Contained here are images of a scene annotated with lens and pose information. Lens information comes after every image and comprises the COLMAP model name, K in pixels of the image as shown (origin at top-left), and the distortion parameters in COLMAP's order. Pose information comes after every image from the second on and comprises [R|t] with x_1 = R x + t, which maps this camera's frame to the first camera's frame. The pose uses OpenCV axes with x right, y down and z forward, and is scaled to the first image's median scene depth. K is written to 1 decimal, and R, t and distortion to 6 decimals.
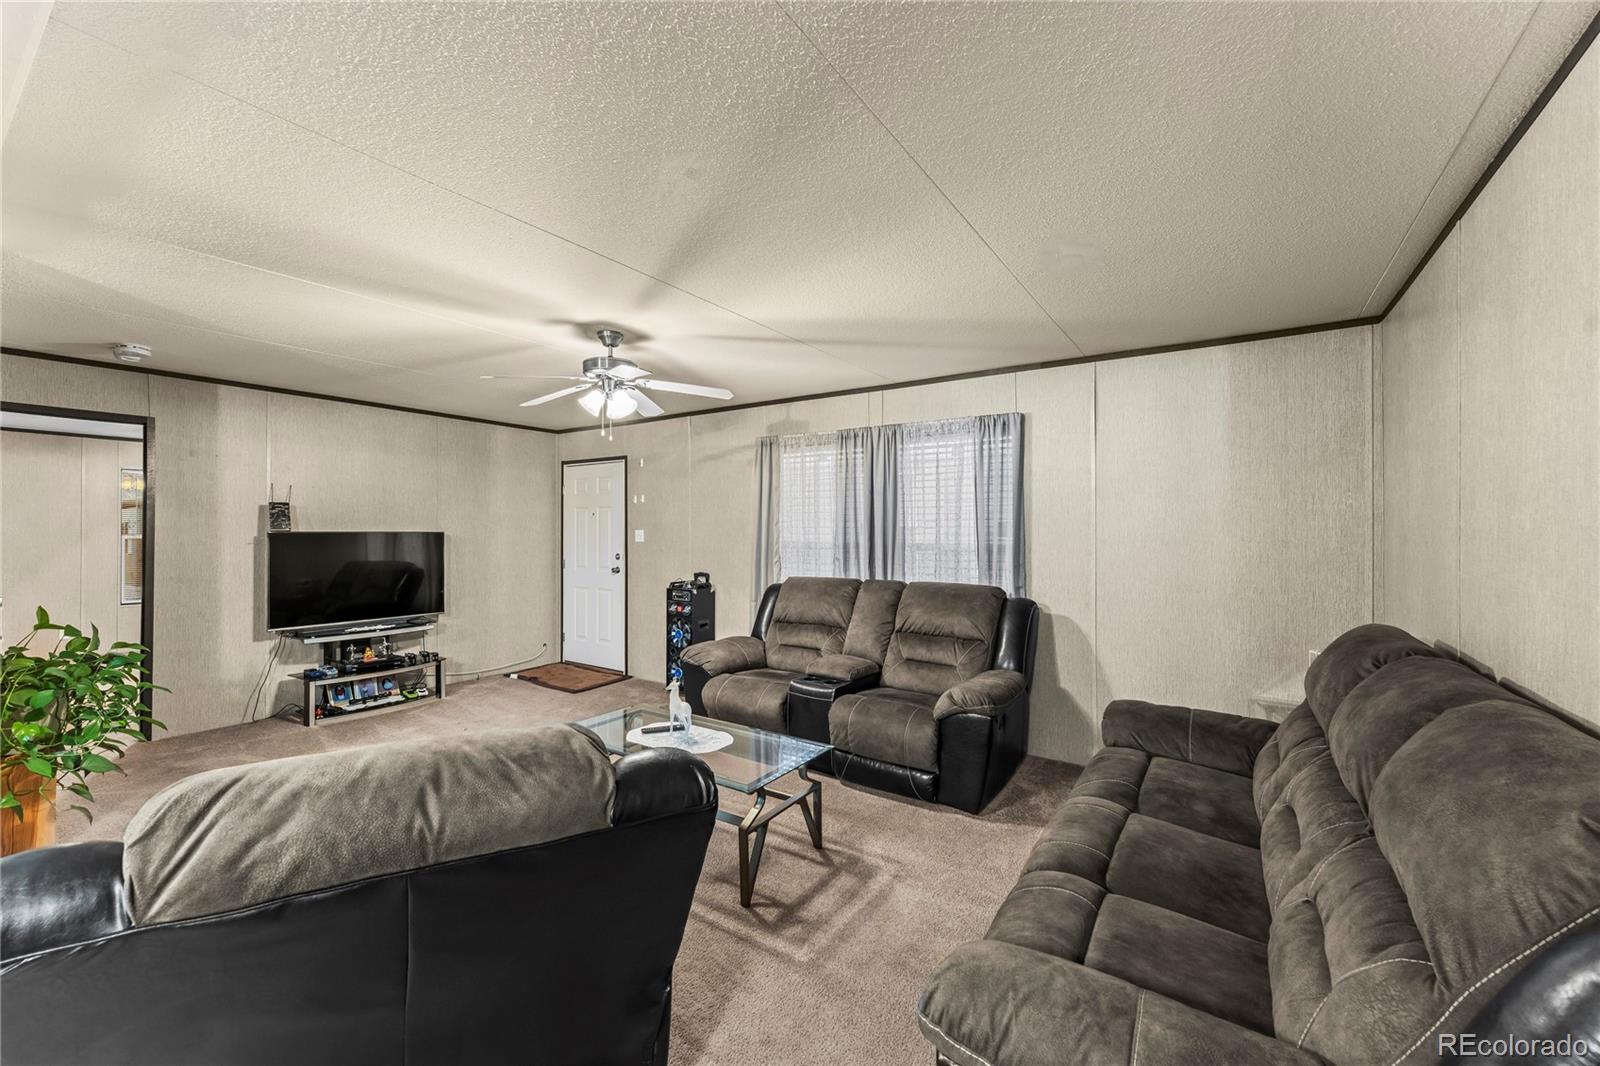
lens RADIAL K [[637.3, 0, 797.6], [0, 637.3, 528.5], [0, 0, 1]] dist [0.001287, -0.000507]
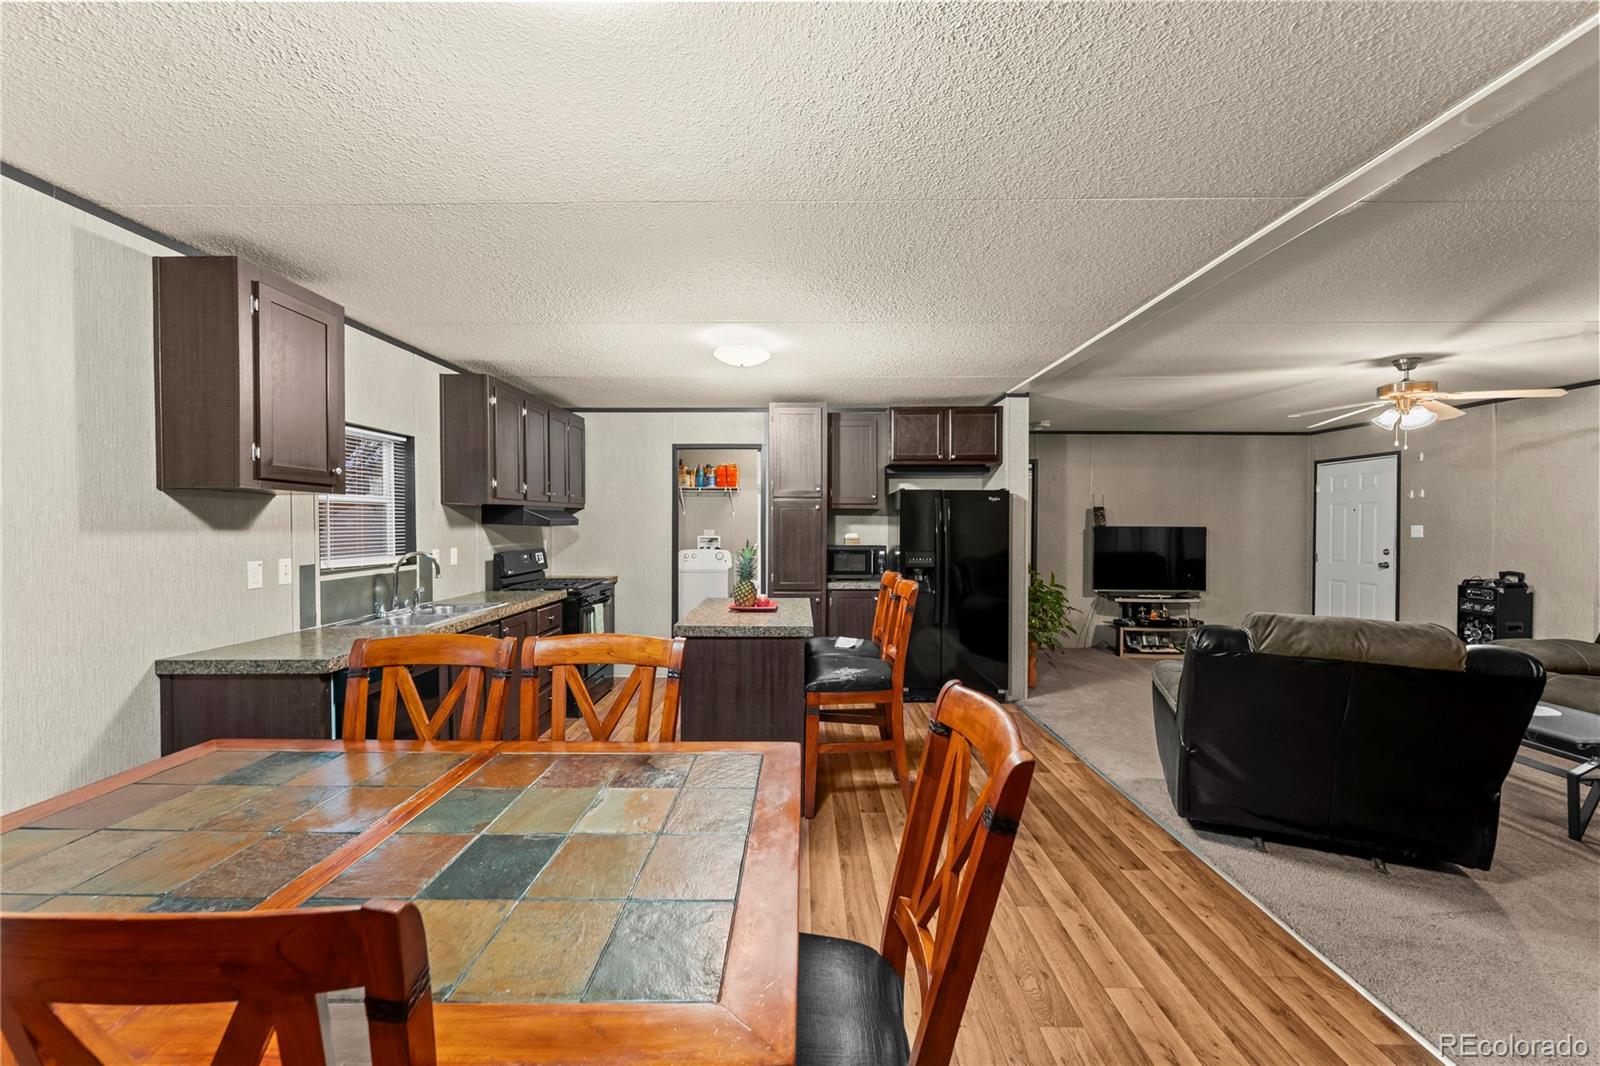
lens RADIAL K [[637.3, 0, 793.5], [0, 637.3, 534.3], [0, 0, 1]] dist [0.001287, -0.000507]
pose [[0.554211, 0.011724, -0.832294, 0.047353], [0.000657, 0.999894, 0.014522, 0.001715], [0.832376, -0.008596, 0.554145, -0.437676]]
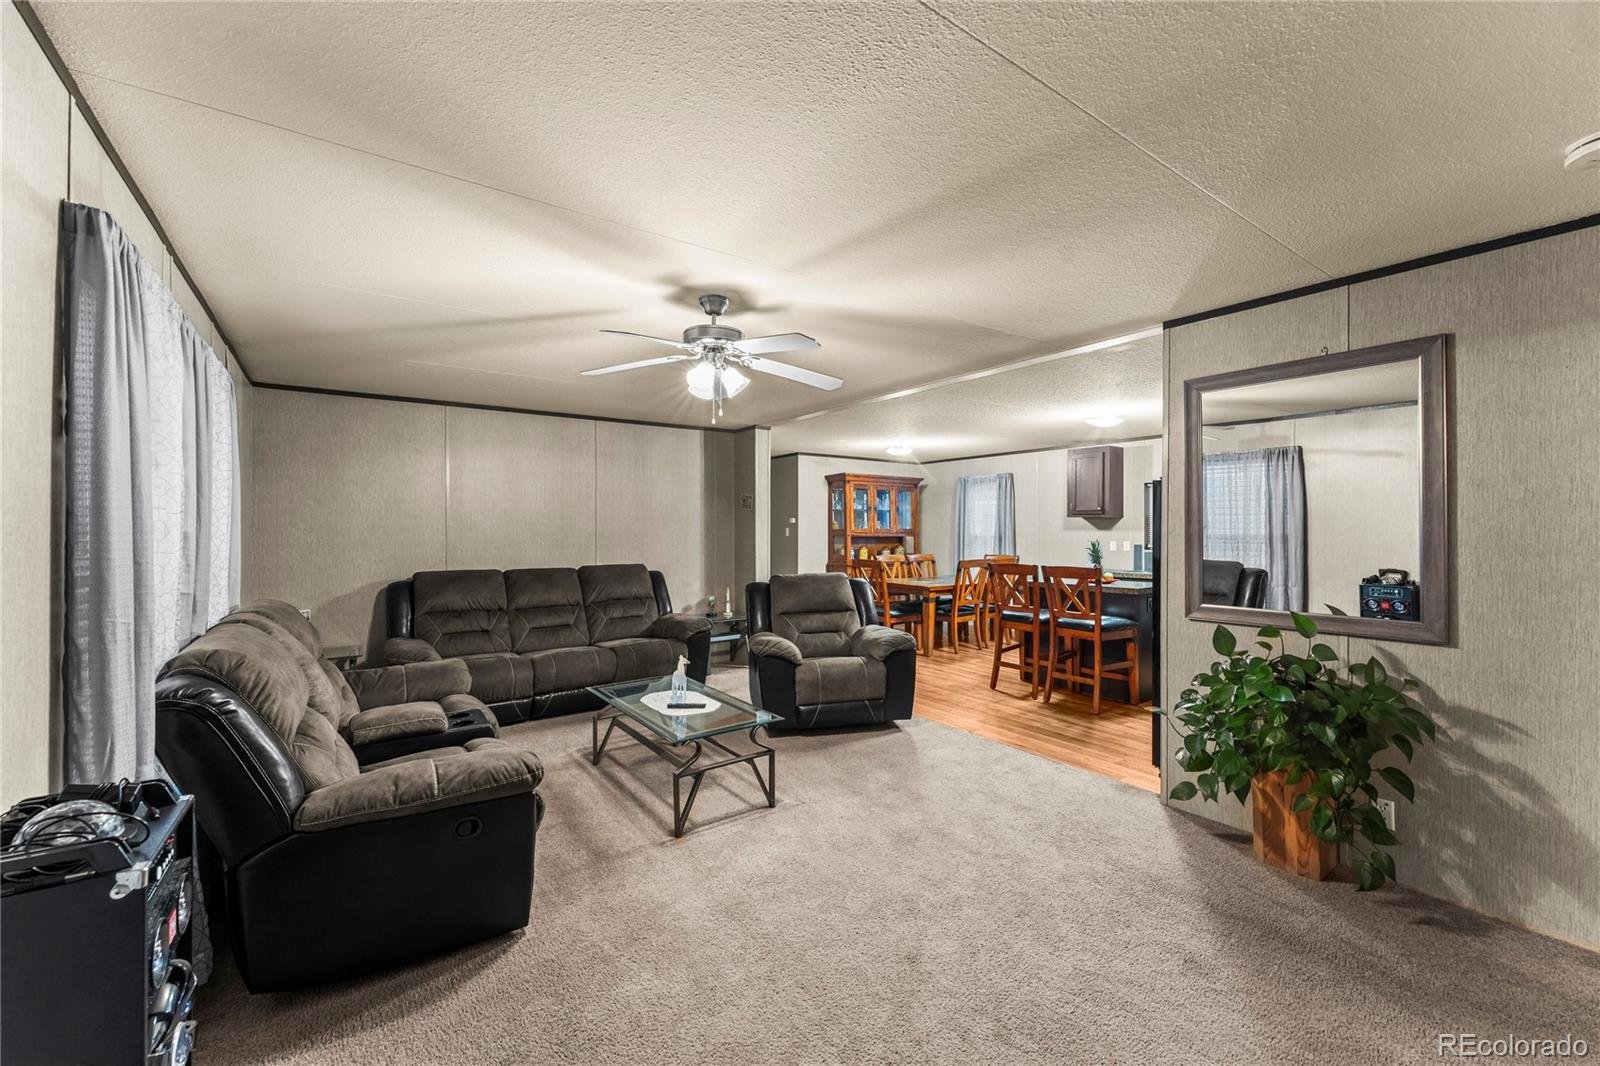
lens RADIAL K [[637.3, 0, 790.5], [0, 637.3, 527.5], [0, 0, 1]] dist [0.001287, -0.000507]
pose [[-0.934744, -0.001633, 0.355318, -0.495039], [-0.001603, 0.999999, 0.000379, -0.000177], [-0.355318, -0.000215, -0.934745, 1.257103]]
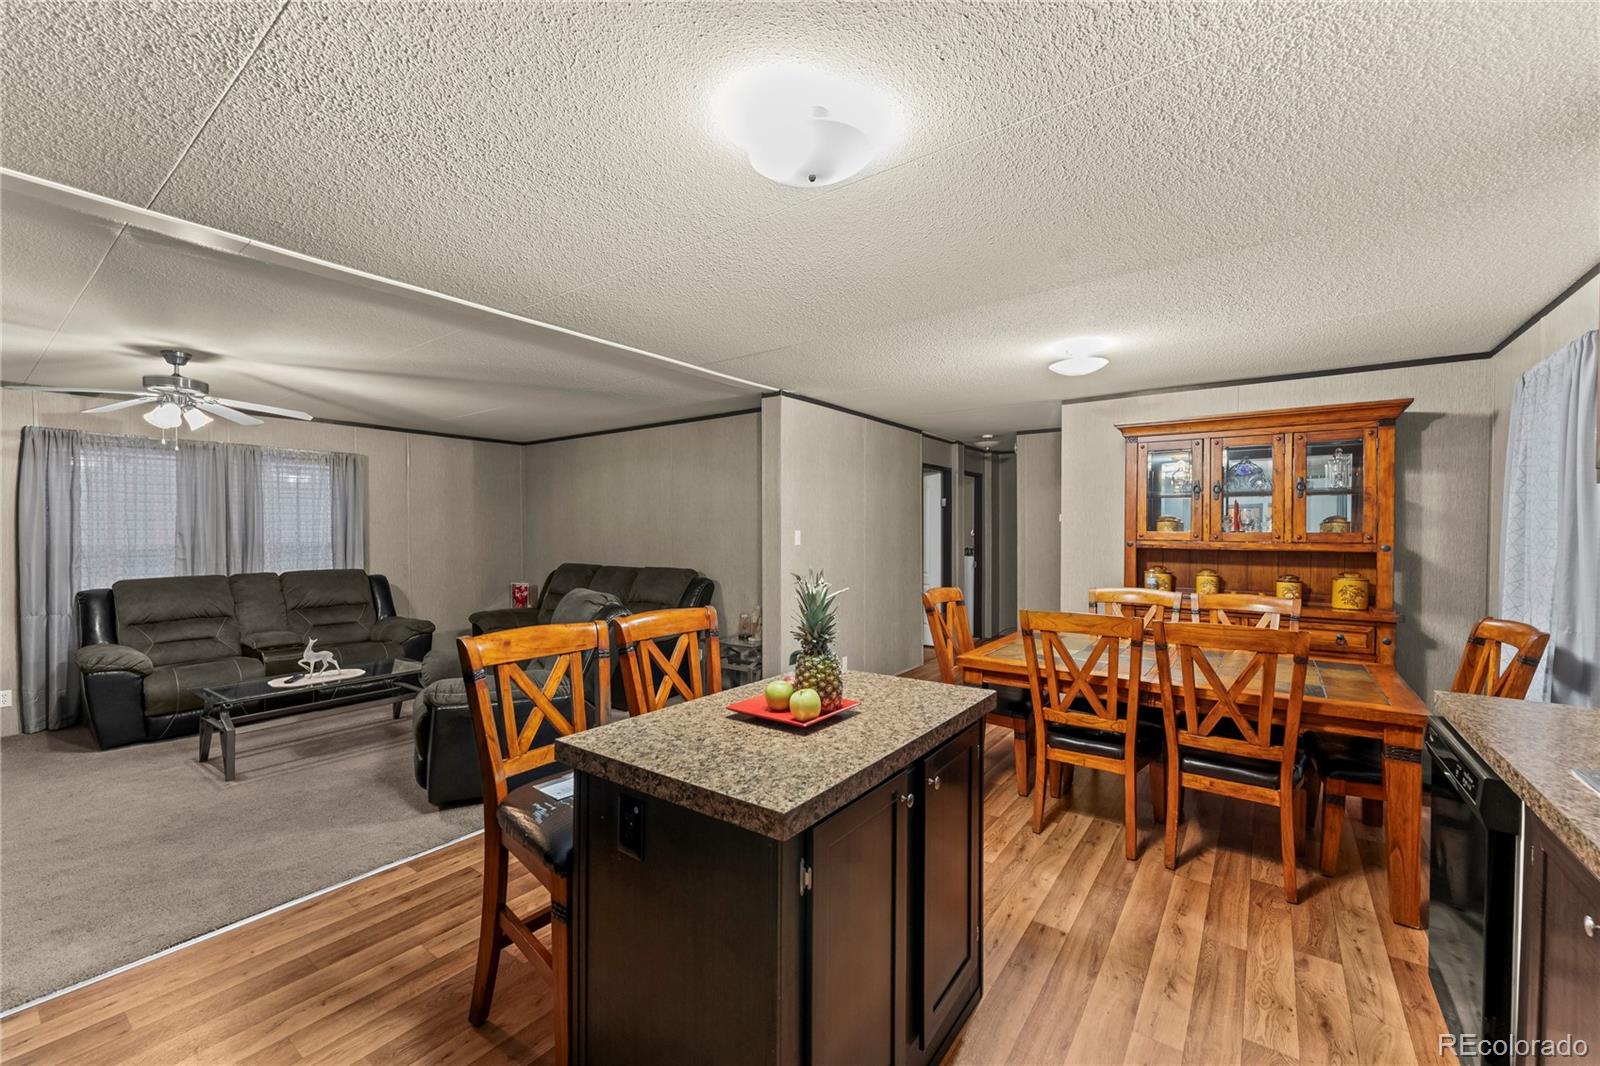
lens RADIAL K [[637.3, 0, 798.3], [0, 637.3, 534.7], [0, 0, 1]] dist [0.001287, -0.000507]
pose [[0.036027, -0.006420, 0.999330, -0.966229], [0.000458, 0.999979, 0.006408, 0.000269], [-0.999351, 0.000227, 0.036029, -0.075824]]
